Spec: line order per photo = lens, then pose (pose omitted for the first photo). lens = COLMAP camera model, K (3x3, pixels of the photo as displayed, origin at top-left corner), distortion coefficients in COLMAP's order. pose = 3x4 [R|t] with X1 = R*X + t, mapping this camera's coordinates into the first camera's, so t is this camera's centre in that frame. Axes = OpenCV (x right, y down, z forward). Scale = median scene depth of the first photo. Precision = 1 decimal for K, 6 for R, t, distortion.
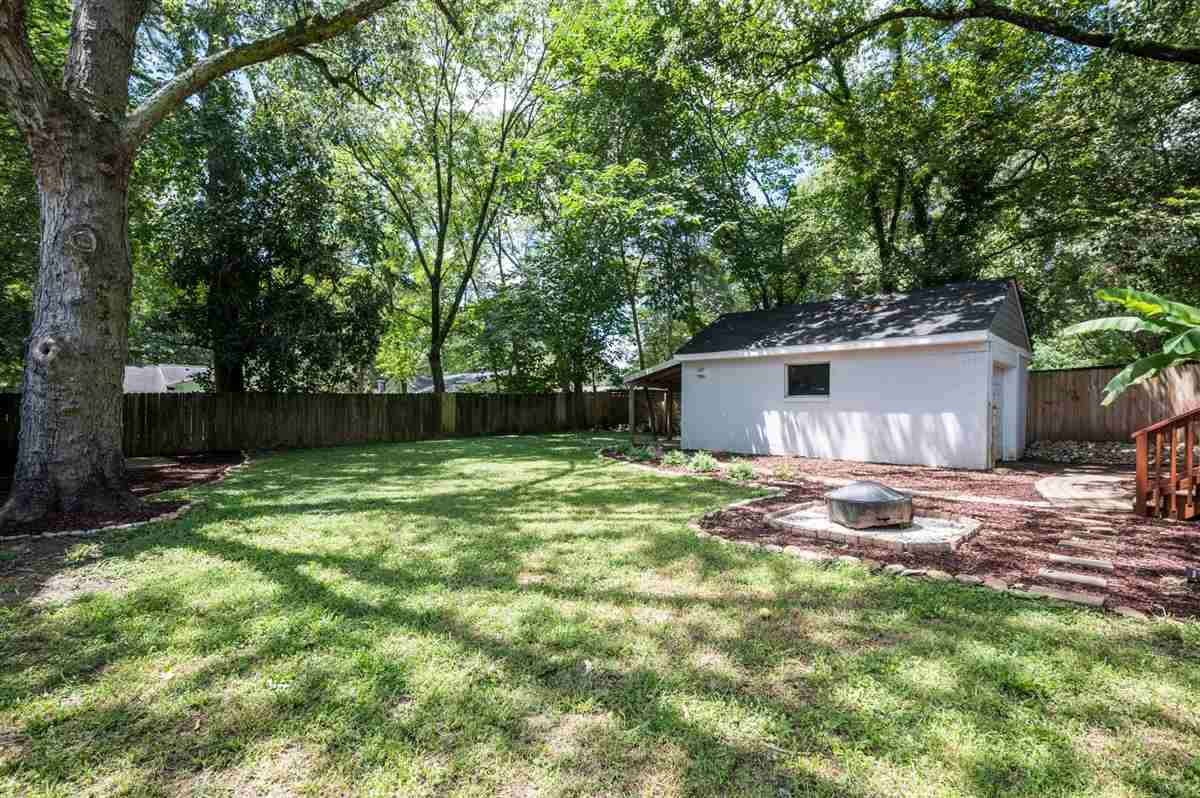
lens RADIAL K [[520.0, 0, 597.8], [0, 520.0, 404.1], [0, 0, 1]] dist [0.003136, 0.000101]
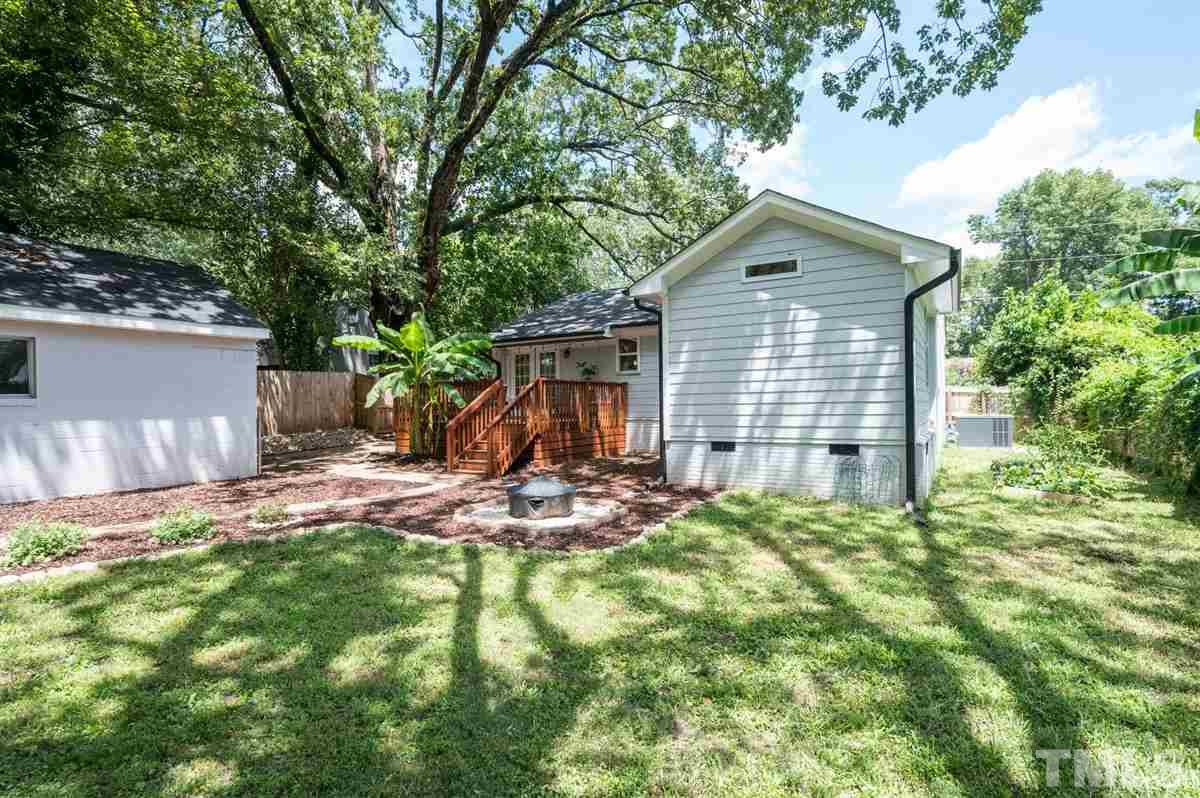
lens RADIAL K [[560.8, 0, 603.8], [0, 560.8, 399.8], [0, 0, 1]] dist [0.002691, 0.000317]
pose [[-0.195342, -0.000354, 0.980735, -1.000202], [-0.004231, 0.999991, -0.000481, -0.042383], [-0.980726, -0.004243, -0.195342, 1.472863]]
